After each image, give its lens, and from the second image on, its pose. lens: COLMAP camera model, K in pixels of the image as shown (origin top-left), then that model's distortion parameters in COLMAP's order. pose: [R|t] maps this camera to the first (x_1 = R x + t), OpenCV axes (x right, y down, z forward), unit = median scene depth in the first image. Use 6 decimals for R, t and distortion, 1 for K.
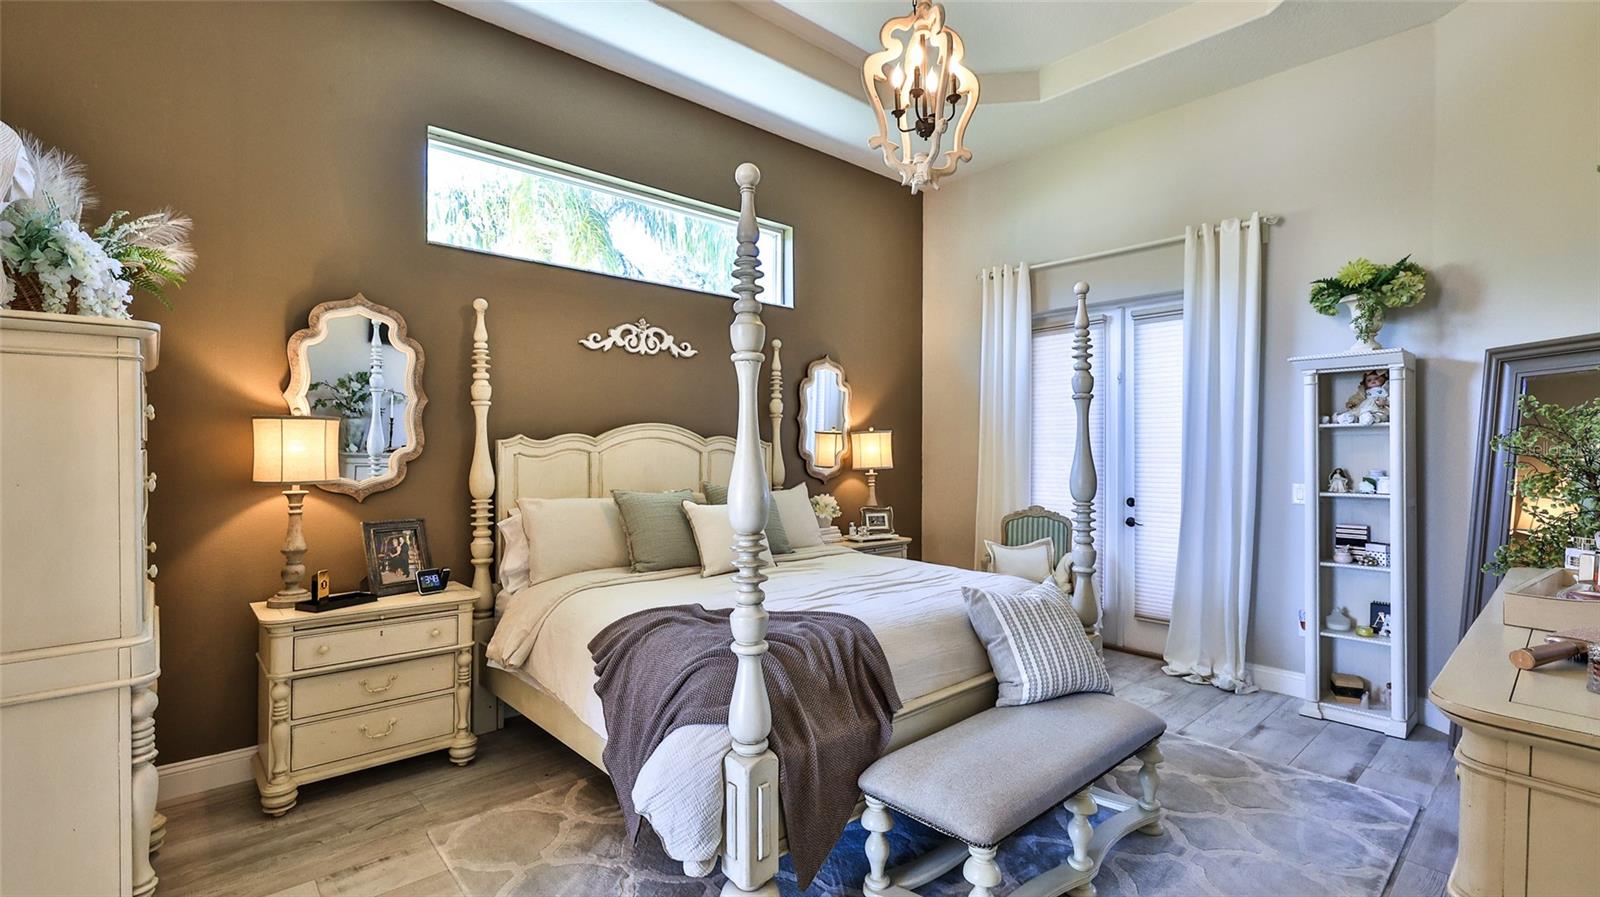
lens RADIAL K [[708.1, 0, 798.9], [0, 708.1, 451.6], [0, 0, 1]] dist [0.000338, -0.001651]
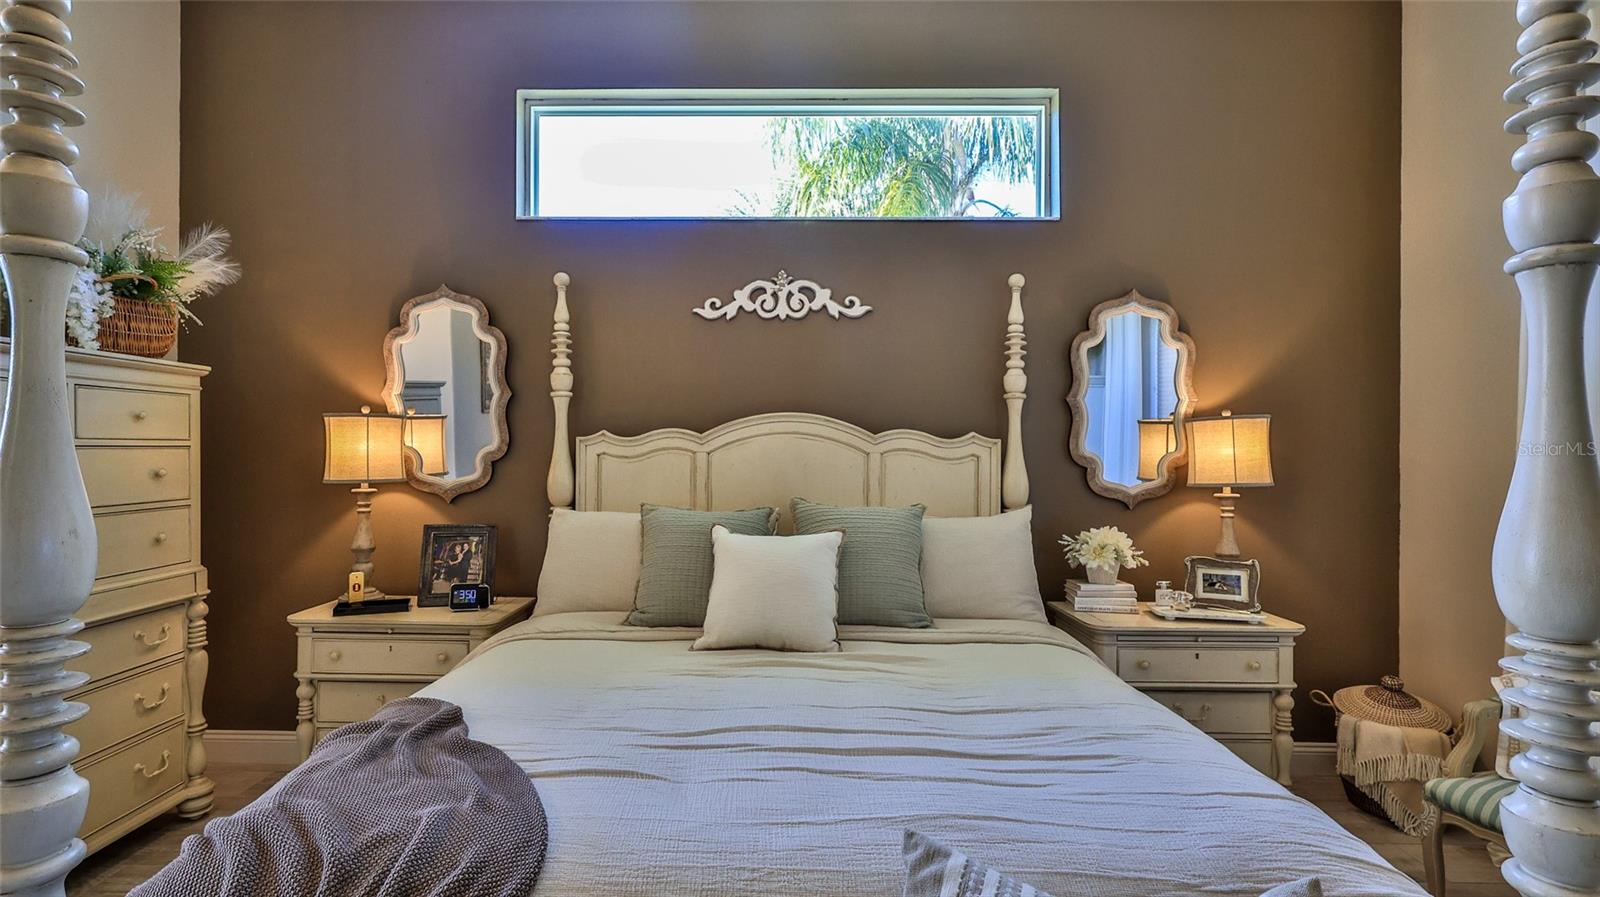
lens RADIAL K [[708.1, 0, 797.1], [0, 708.1, 449.3], [0, 0, 1]] dist [0.000338, -0.001651]
pose [[0.737663, 0.000640, -0.675169, 0.289841], [-0.005600, 0.999971, -0.005170, 0.001033], [0.675146, 0.007595, 0.737645, 0.477763]]
